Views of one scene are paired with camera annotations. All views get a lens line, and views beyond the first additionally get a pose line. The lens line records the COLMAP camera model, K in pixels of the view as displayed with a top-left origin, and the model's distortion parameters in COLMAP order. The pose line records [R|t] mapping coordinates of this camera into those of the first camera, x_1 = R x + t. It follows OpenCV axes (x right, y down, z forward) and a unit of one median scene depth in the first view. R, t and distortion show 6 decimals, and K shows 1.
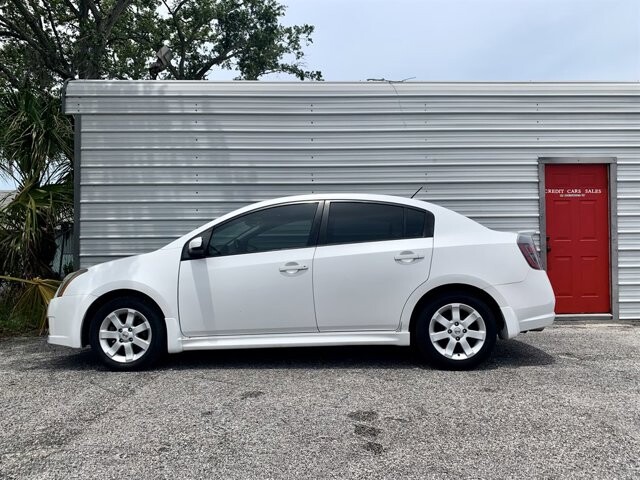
lens RADIAL K [[490.8, 0, 316.1], [0, 490.8, 241.1], [0, 0, 1]] dist [0.005067, 0.000766]
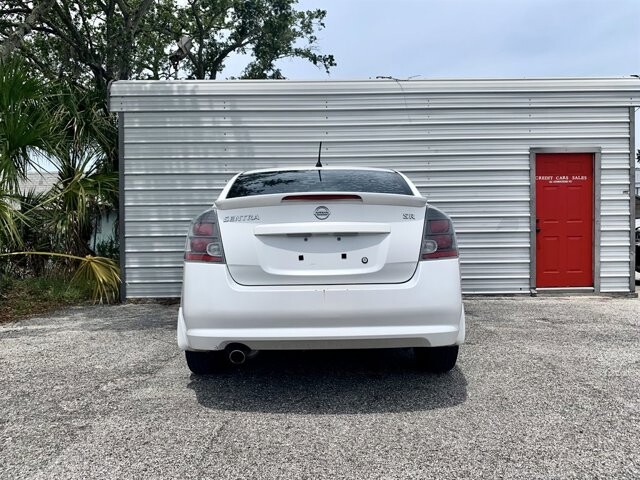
lens RADIAL K [[493.0, 0, 316.3], [0, 493.0, 239.5], [0, 0, 1]] dist [0.004939, 0.000967]
pose [[0.999741, -0.001011, -0.022725, -0.006933], [0.001954, 0.999135, 0.041549, -0.009368], [0.022663, -0.041583, 0.998878, -0.137024]]
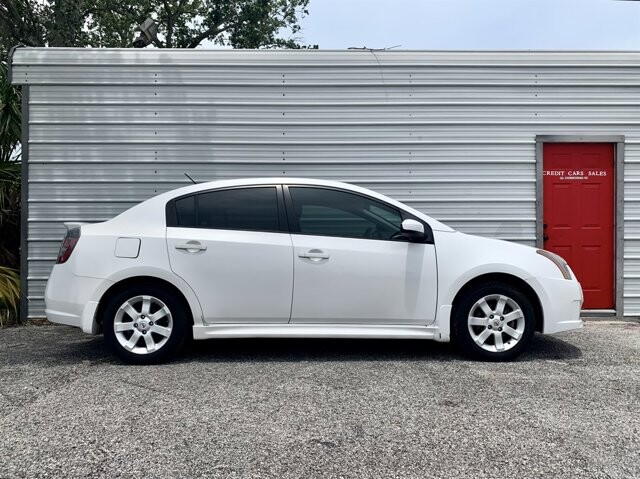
lens RADIAL K [[503.3, 0, 314.8], [0, 503.3, 237.8], [0, 0, 1]] dist [0.001129, 0.006239]
pose [[0.999758, 0.008926, -0.020104, 0.068459], [-0.008511, 0.999751, 0.020630, 0.001457], [0.020283, -0.020454, 0.999585, 0.069584]]
